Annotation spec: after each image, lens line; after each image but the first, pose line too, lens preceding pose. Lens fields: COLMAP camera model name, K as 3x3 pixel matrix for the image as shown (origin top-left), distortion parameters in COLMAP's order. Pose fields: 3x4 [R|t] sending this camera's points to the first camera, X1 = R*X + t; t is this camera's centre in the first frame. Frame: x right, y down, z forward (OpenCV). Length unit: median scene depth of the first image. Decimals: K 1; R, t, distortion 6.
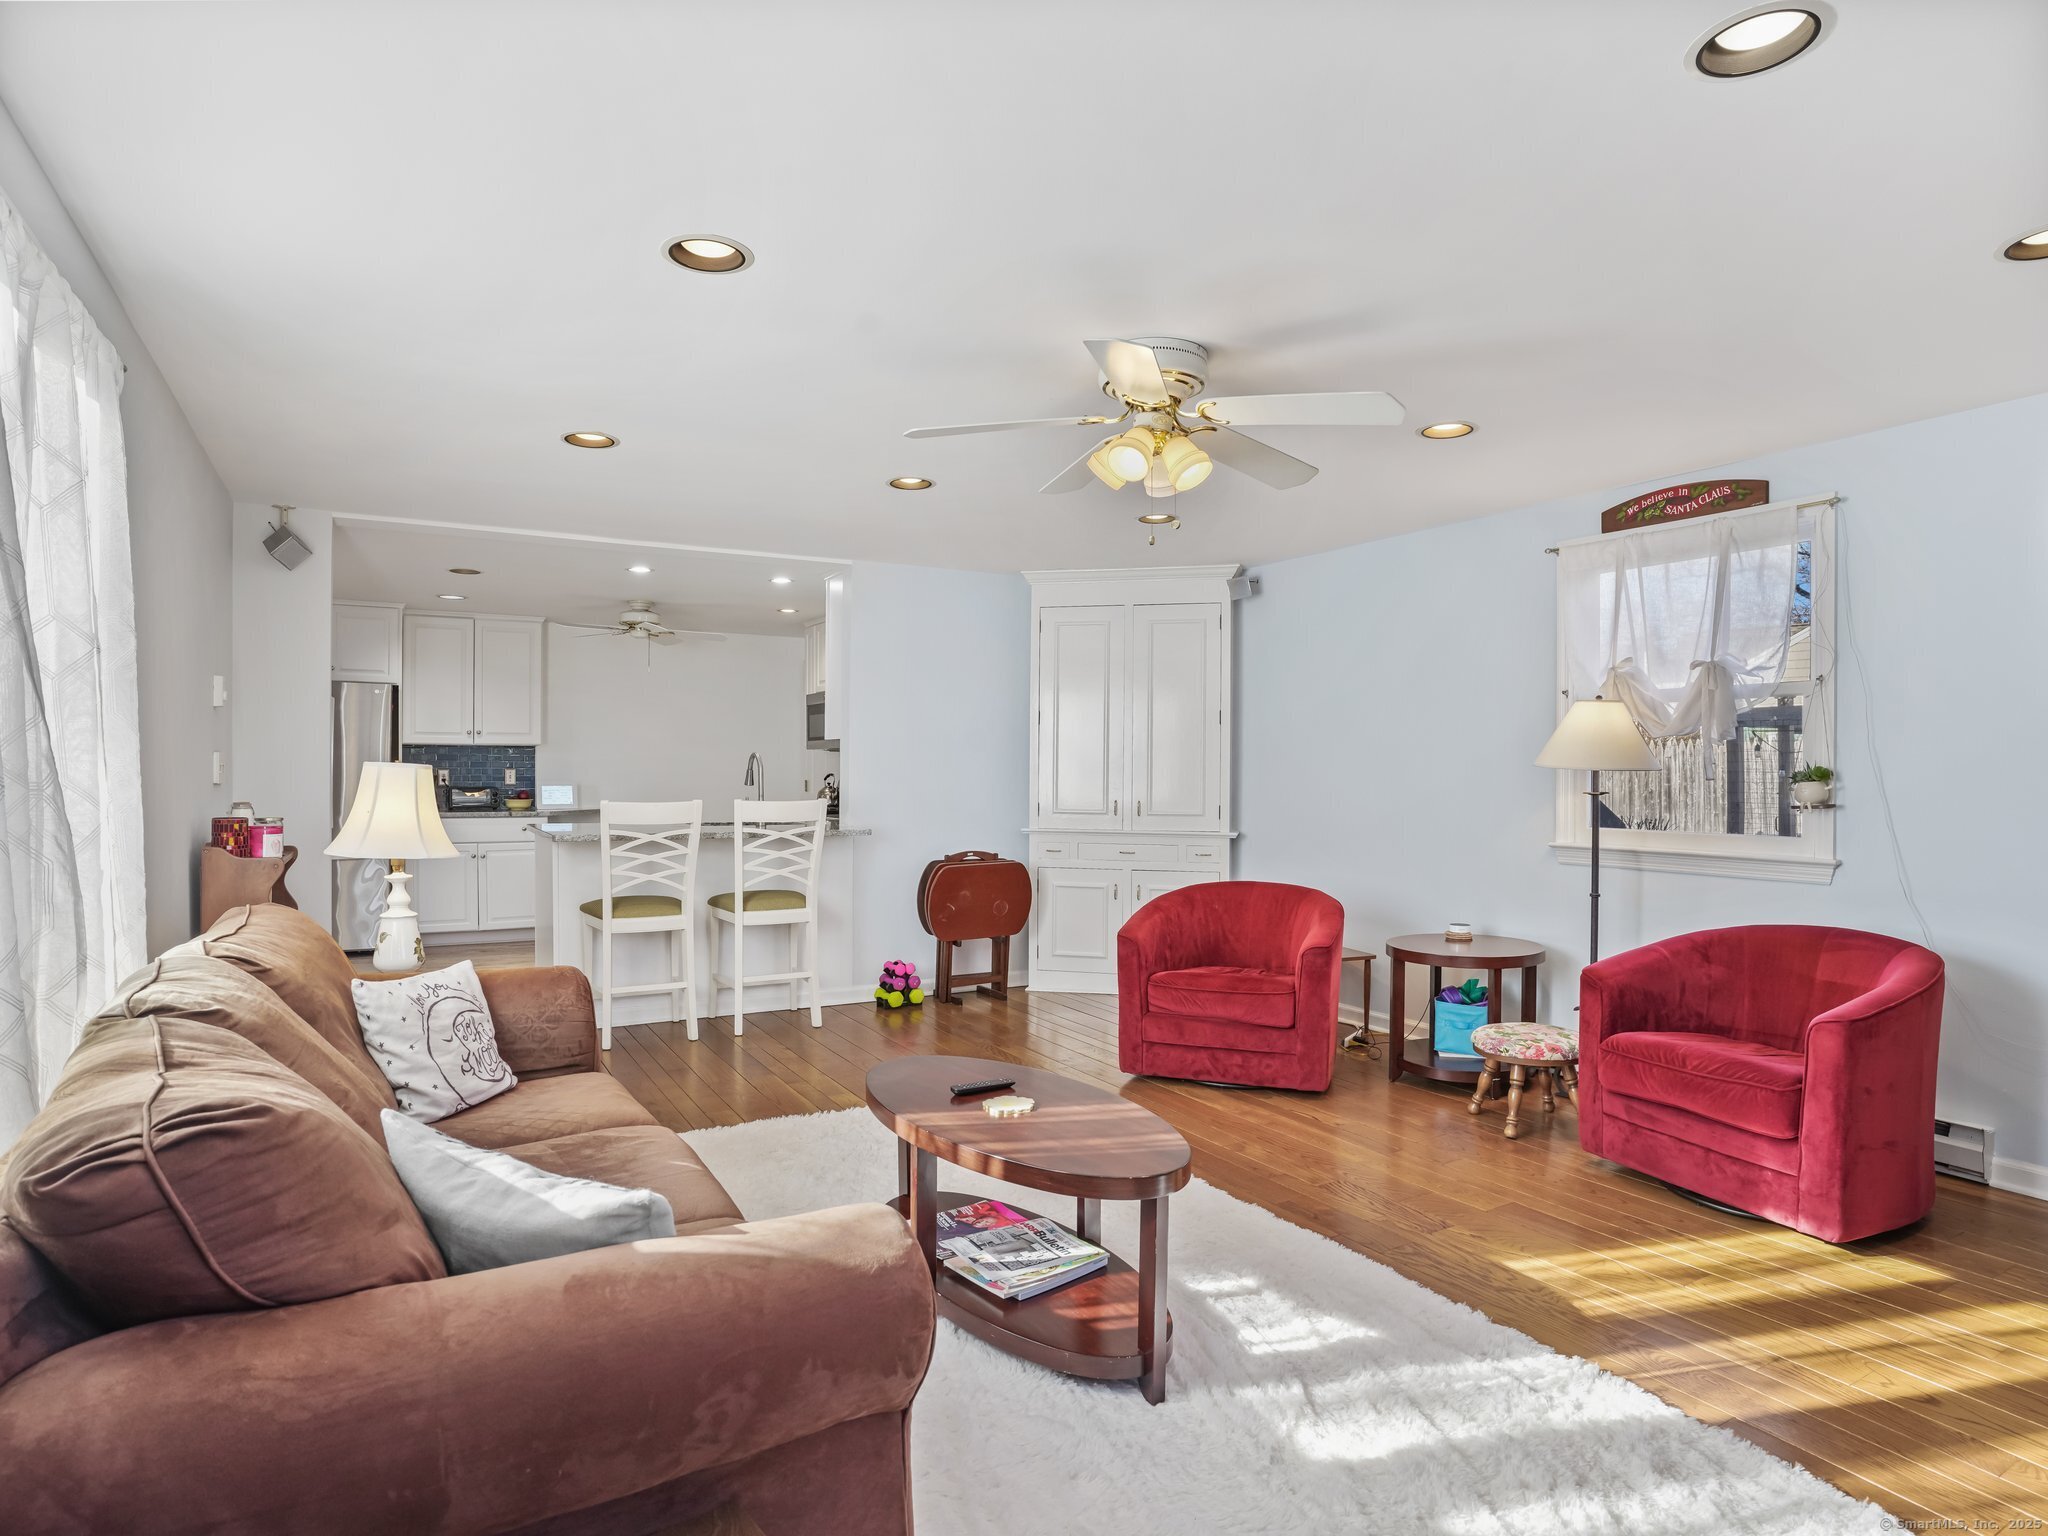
lens RADIAL K [[1139.3, 0, 1028.9], [0, 1139.3, 771.4], [0, 0, 1]] dist [-0.091239, 0.049799]
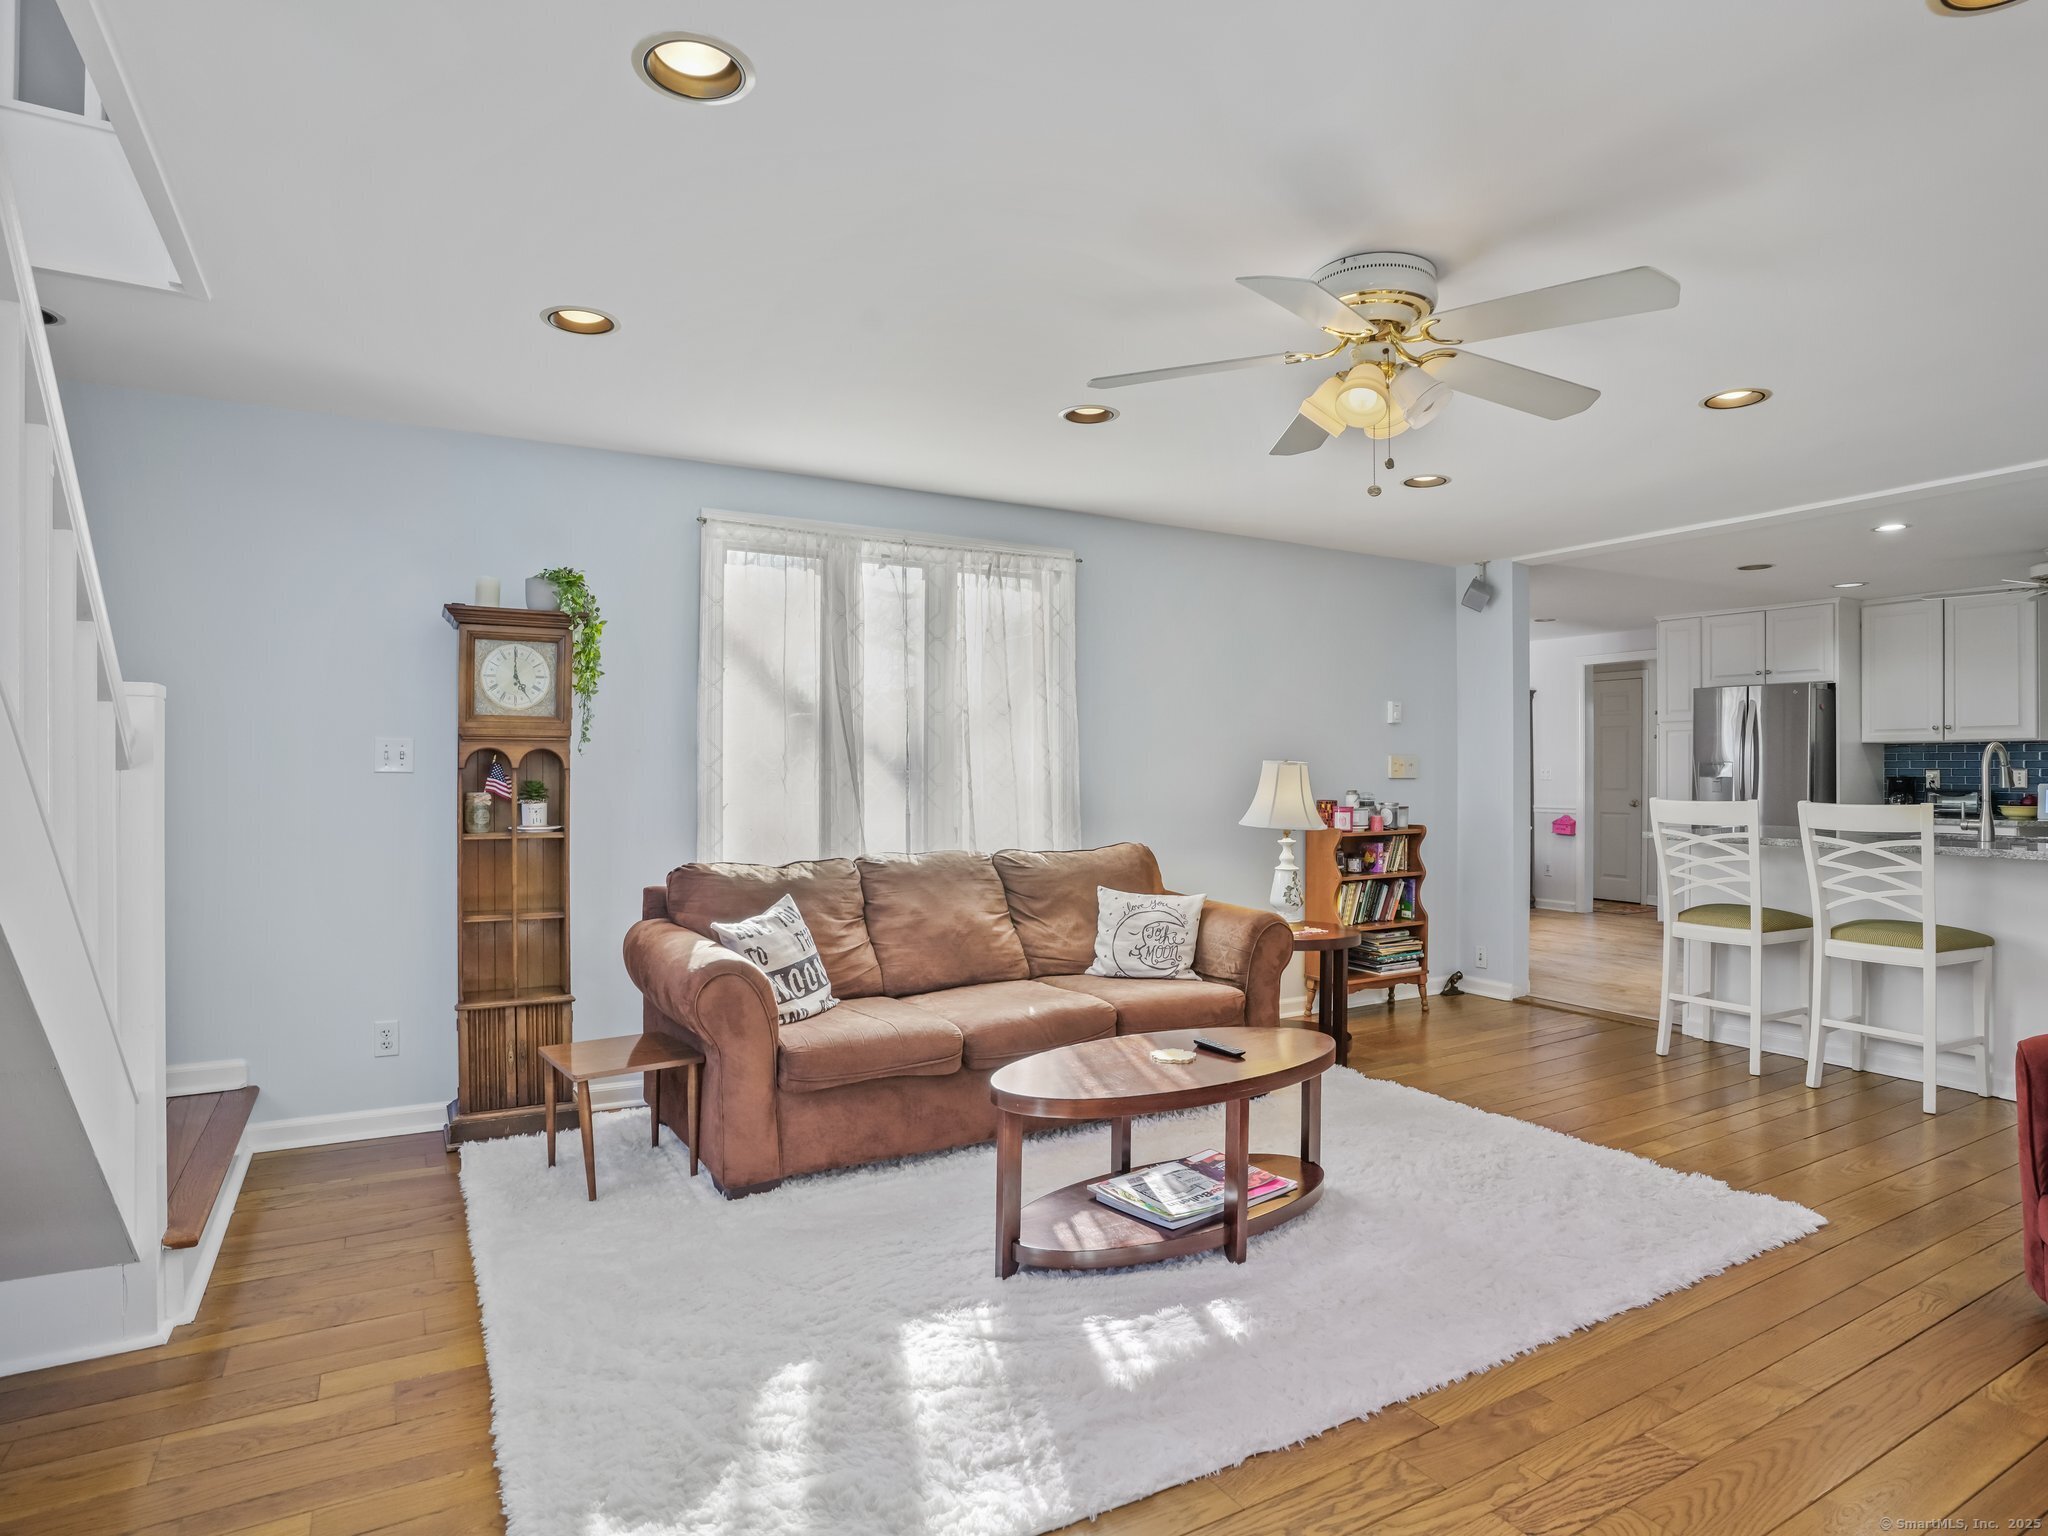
lens RADIAL K [[1139.3, 0, 1028.9], [0, 1139.3, 771.4], [0, 0, 1]] dist [-0.091239, 0.049799]
pose [[-0.002671, -0.002698, -0.999993, 0.539868], [-0.003848, 0.999989, -0.002688, 0.006715], [0.999989, 0.003841, -0.002681, 0.415586]]
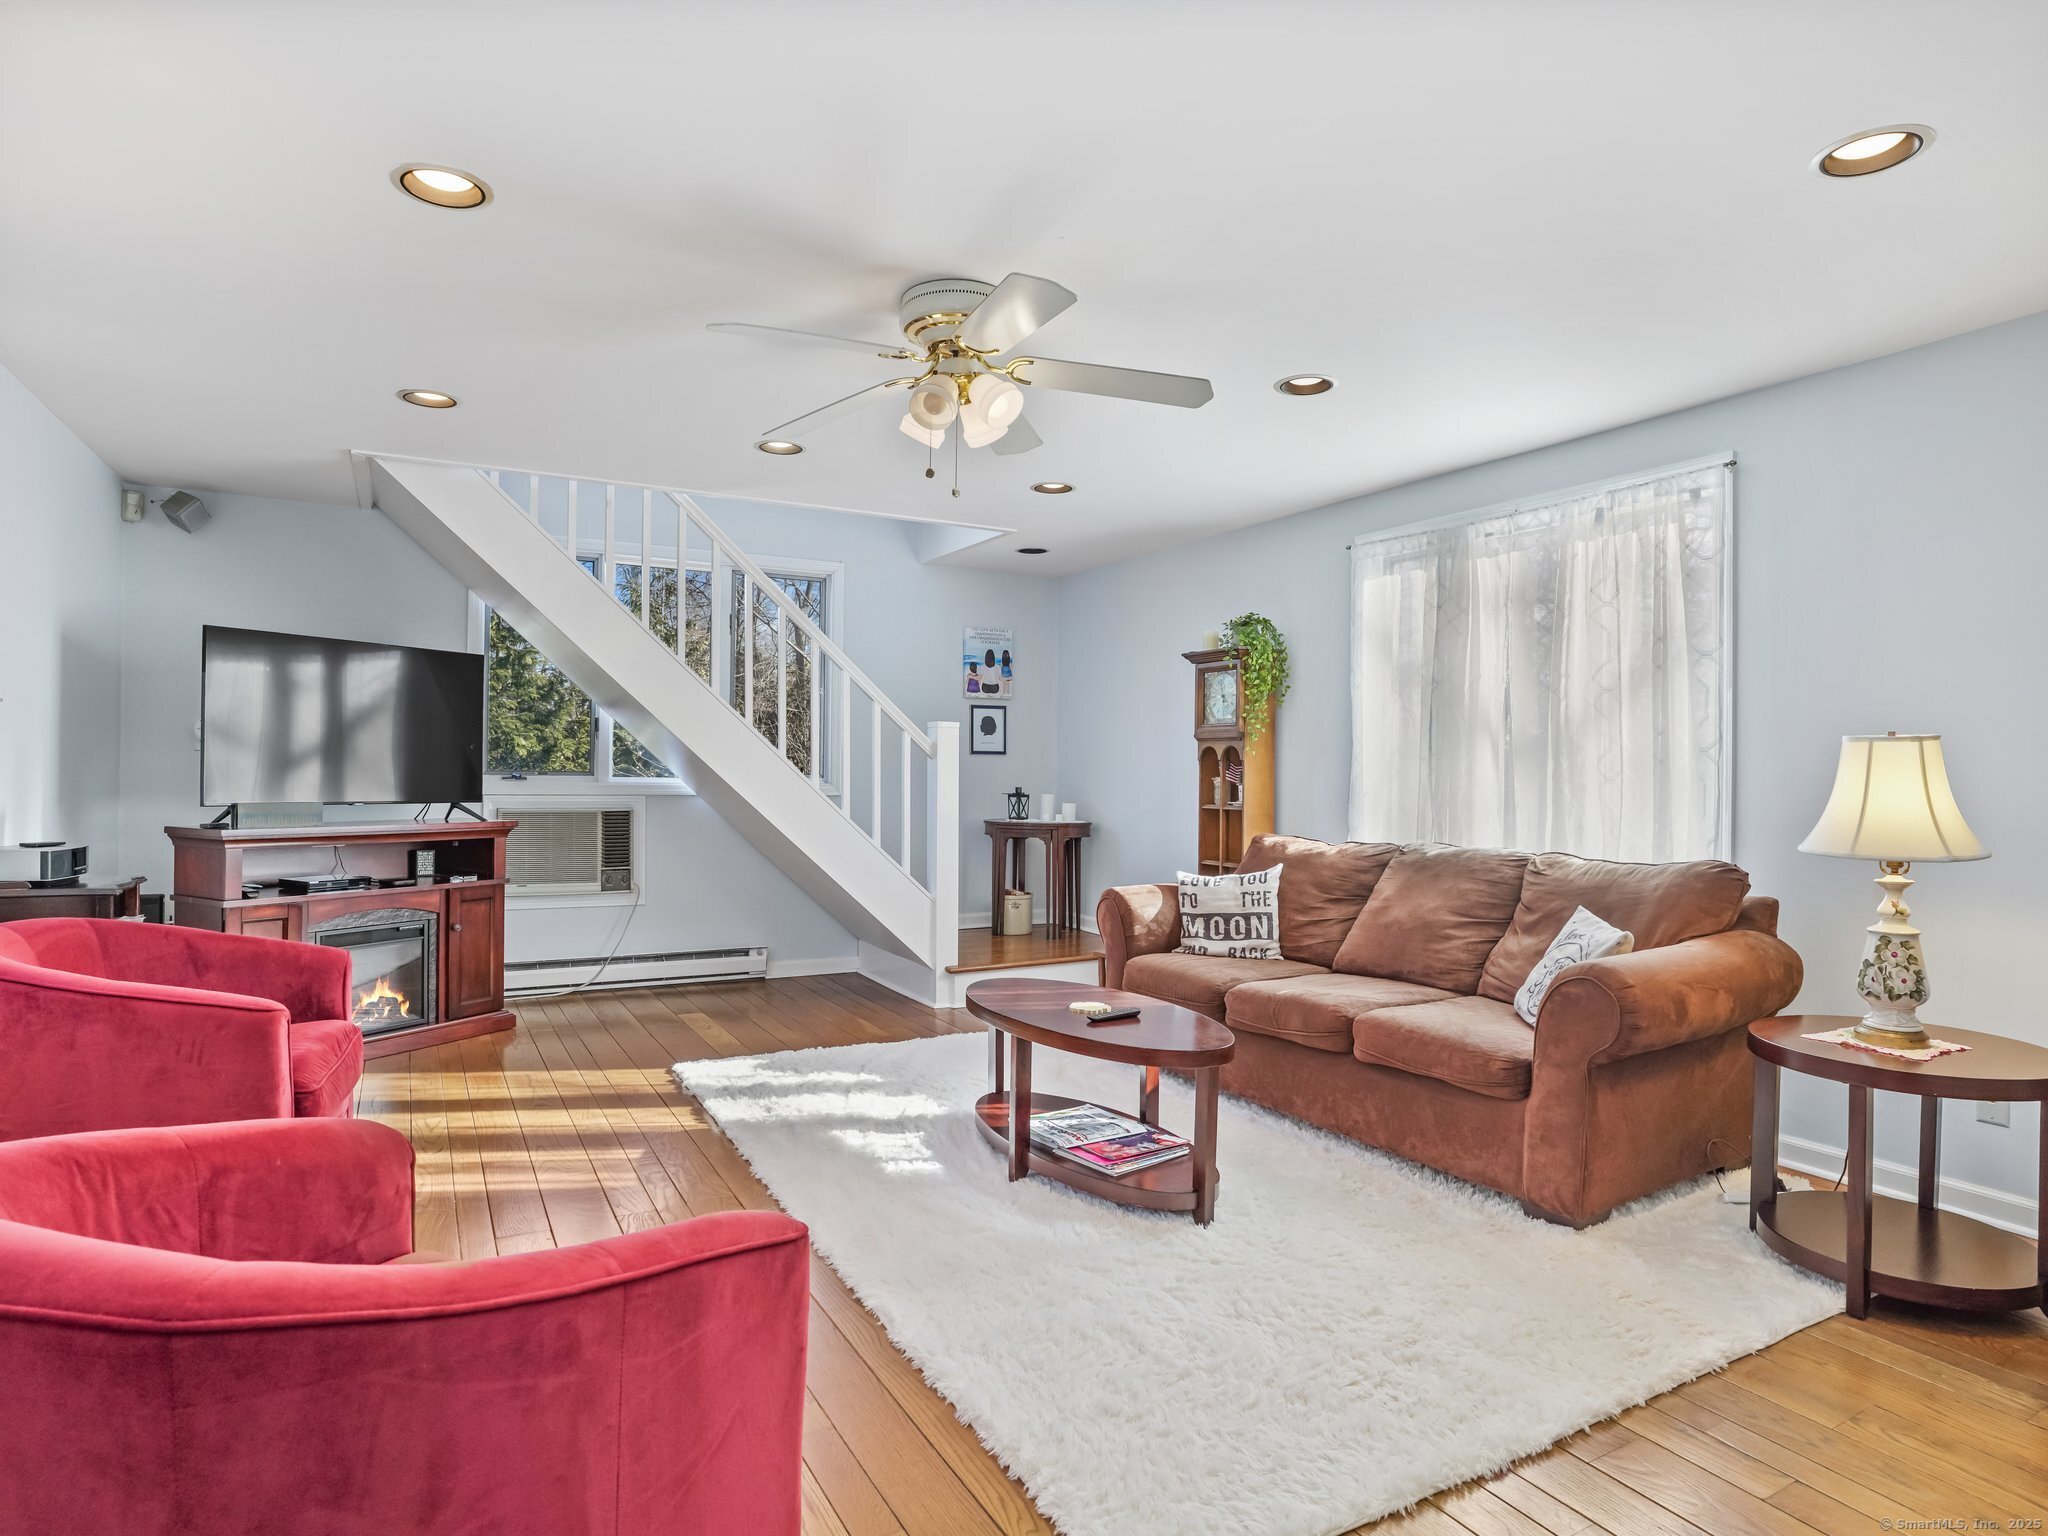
lens RADIAL K [[1139.3, 0, 1028.9], [0, 1139.3, 771.4], [0, 0, 1]] dist [-0.091239, 0.049799]
pose [[-0.999697, -0.014793, 0.019655, 0.013824], [-0.014809, 0.999890, -0.000682, 0.017215], [-0.019643, -0.000973, -0.999807, 1.093587]]
